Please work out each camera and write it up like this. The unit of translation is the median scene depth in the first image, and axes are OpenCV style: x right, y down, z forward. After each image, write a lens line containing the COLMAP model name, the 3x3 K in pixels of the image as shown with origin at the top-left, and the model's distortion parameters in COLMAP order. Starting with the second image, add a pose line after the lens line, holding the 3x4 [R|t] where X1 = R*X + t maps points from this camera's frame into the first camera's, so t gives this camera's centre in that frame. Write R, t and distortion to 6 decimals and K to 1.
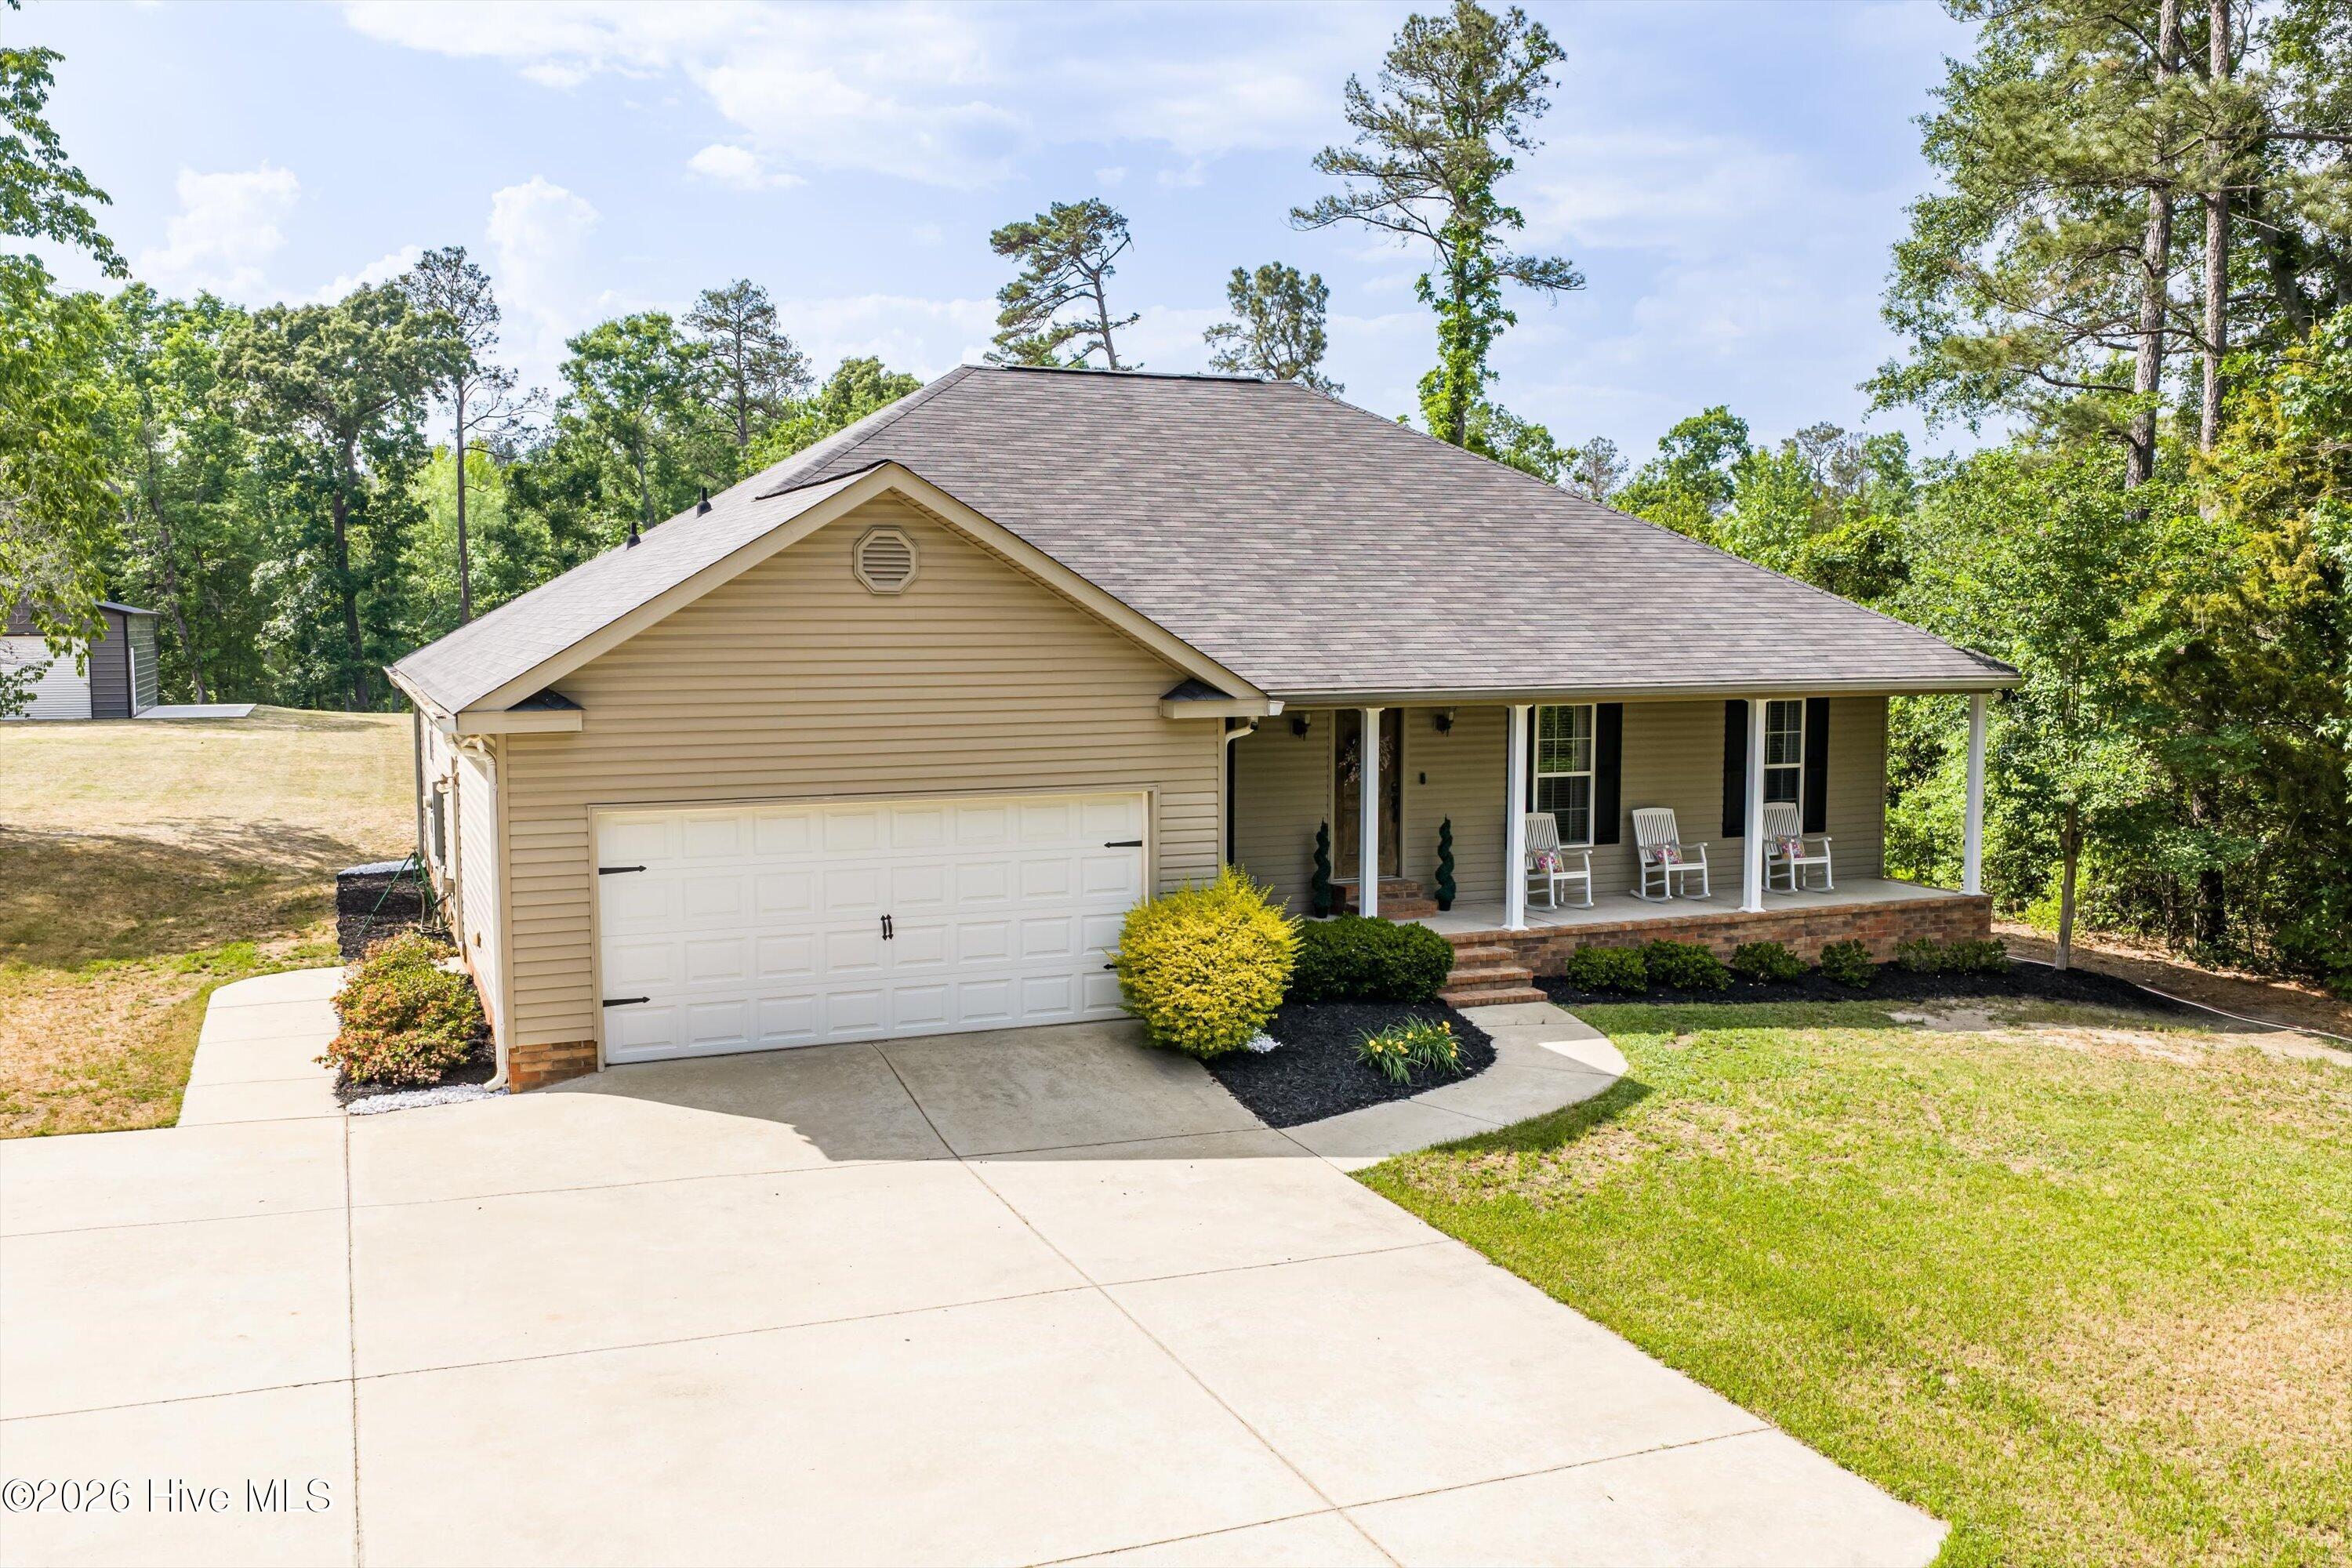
lens RADIAL K [[1959.1, 0, 1188.7], [0, 1959.1, 802.5], [0, 0, 1]] dist [0.009703, -0.018118]
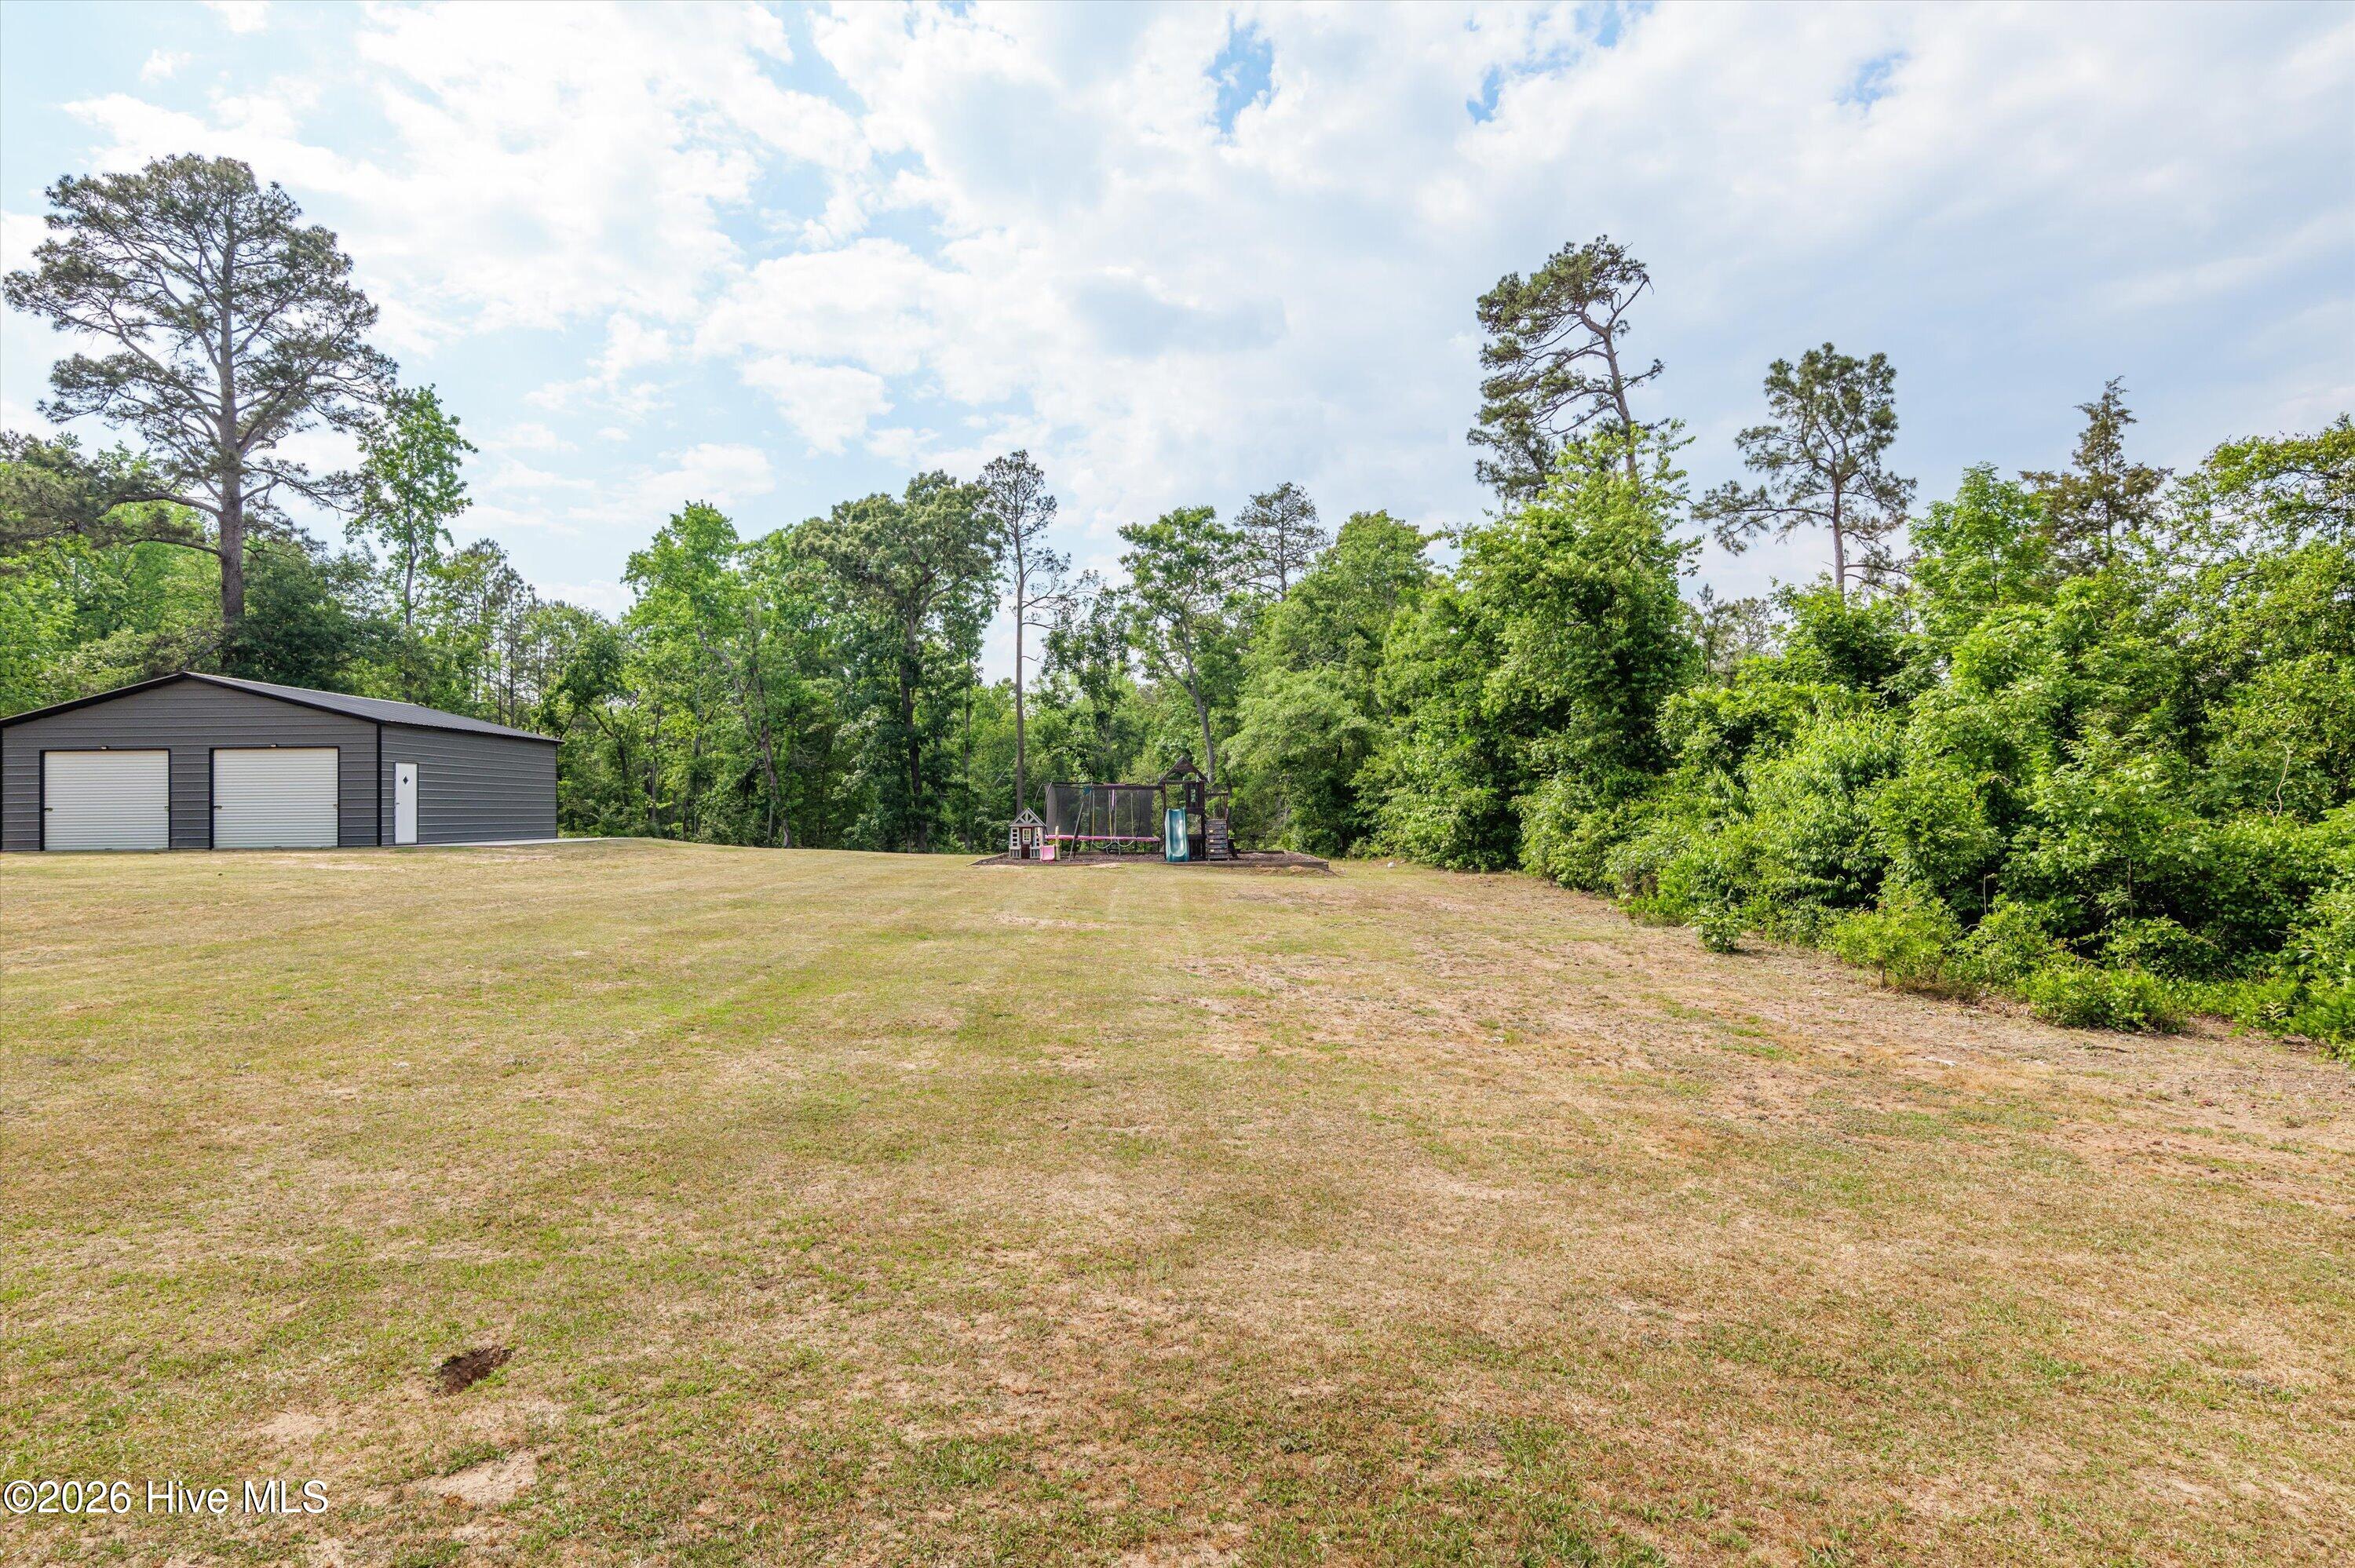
lens RADIAL K [[1254.7, 0, 1177.5], [0, 1254.7, 784.0], [0, 0, 1]] dist [0.002584, 0.000081]
pose [[0.926192, -0.016013, -0.376713, -0.018183], [-0.026197, 0.993951, -0.106658, -0.016460], [0.376142, 0.108654, 0.920169, 0.468355]]
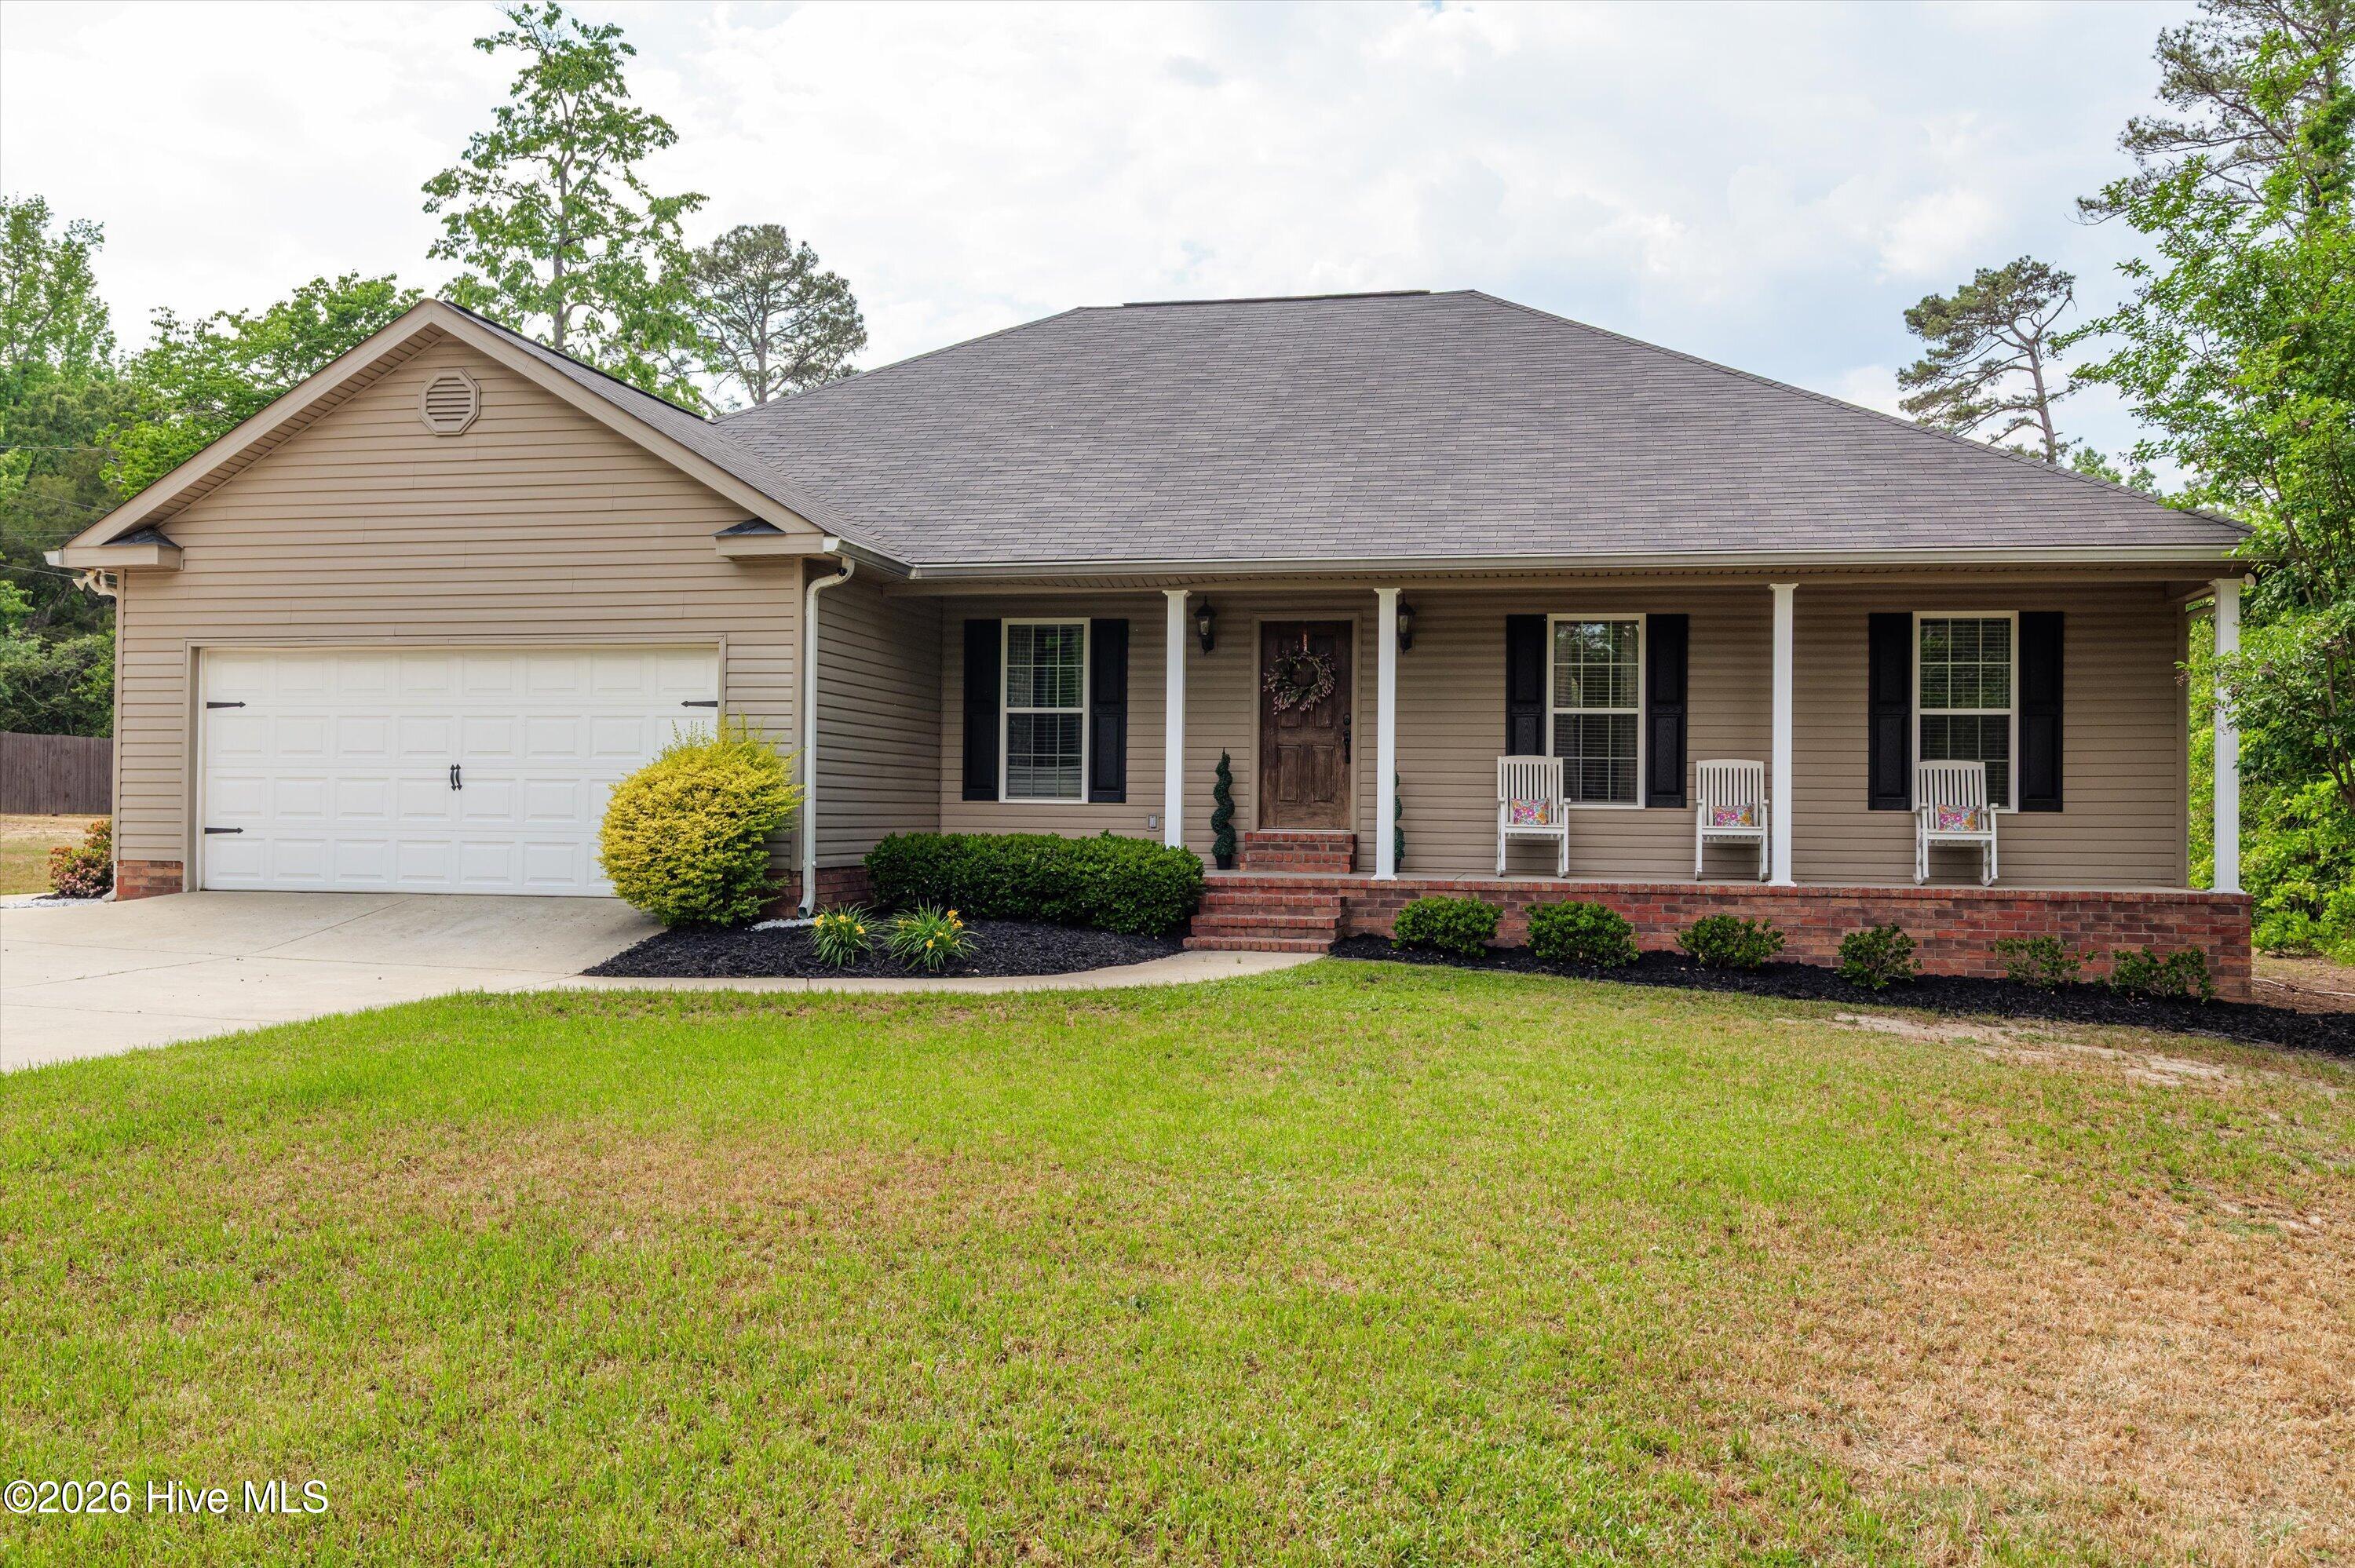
lens RADIAL K [[2041.8, 0, 1177.5], [0, 2041.8, 784.0], [0, 0, 1]] dist [-0.002095, 0.014450]
pose [[0.821780, -0.000329, -0.569805, 0.157412], [-0.064436, 0.993532, -0.093504, 0.030371], [0.566150, 0.113556, 0.816443, 0.081558]]
